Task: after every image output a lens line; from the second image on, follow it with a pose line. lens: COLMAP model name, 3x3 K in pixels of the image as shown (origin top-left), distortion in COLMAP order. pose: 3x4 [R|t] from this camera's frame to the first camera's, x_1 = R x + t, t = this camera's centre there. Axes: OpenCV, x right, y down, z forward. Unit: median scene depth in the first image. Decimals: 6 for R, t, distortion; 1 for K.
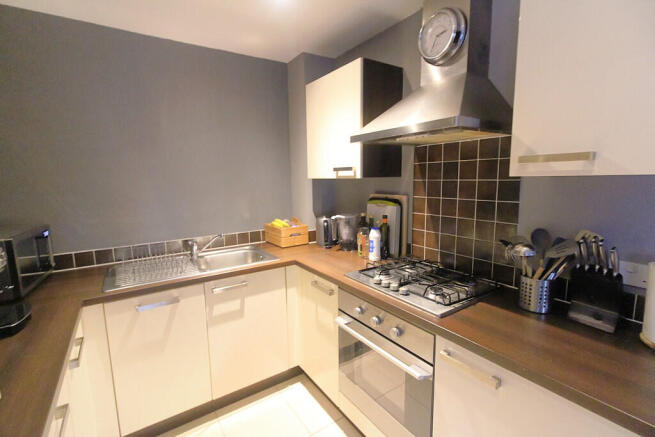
lens RADIAL K [[301.7, 0, 328.2], [0, 301.7, 220.3], [0, 0, 1]] dist [0.016559, -0.001160]
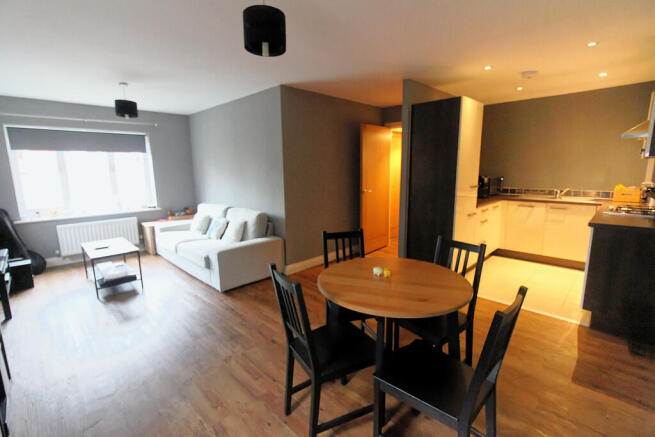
lens RADIAL K [[301.7, 0, 328.2], [0, 301.7, 220.3], [0, 0, 1]] dist [0.016559, -0.001160]
pose [[0.196787, 0.179201, -0.963931, 1.514023], [-0.123081, 0.979892, 0.157041, 0.159261], [0.972690, 0.087738, 0.214886, -1.138073]]
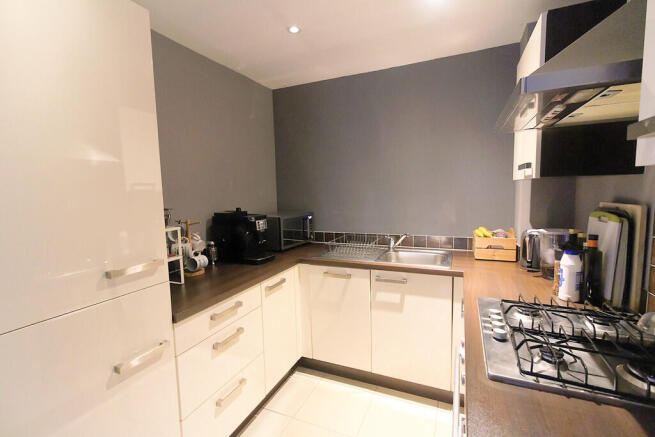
lens RADIAL K [[301.7, 0, 328.2], [0, 301.7, 220.3], [0, 0, 1]] dist [0.016559, -0.001160]
pose [[0.546273, 0.091643, -0.832579, 0.431931], [-0.107612, 0.993438, 0.038742, -0.012303], [0.830666, 0.068432, 0.552550, 0.181239]]
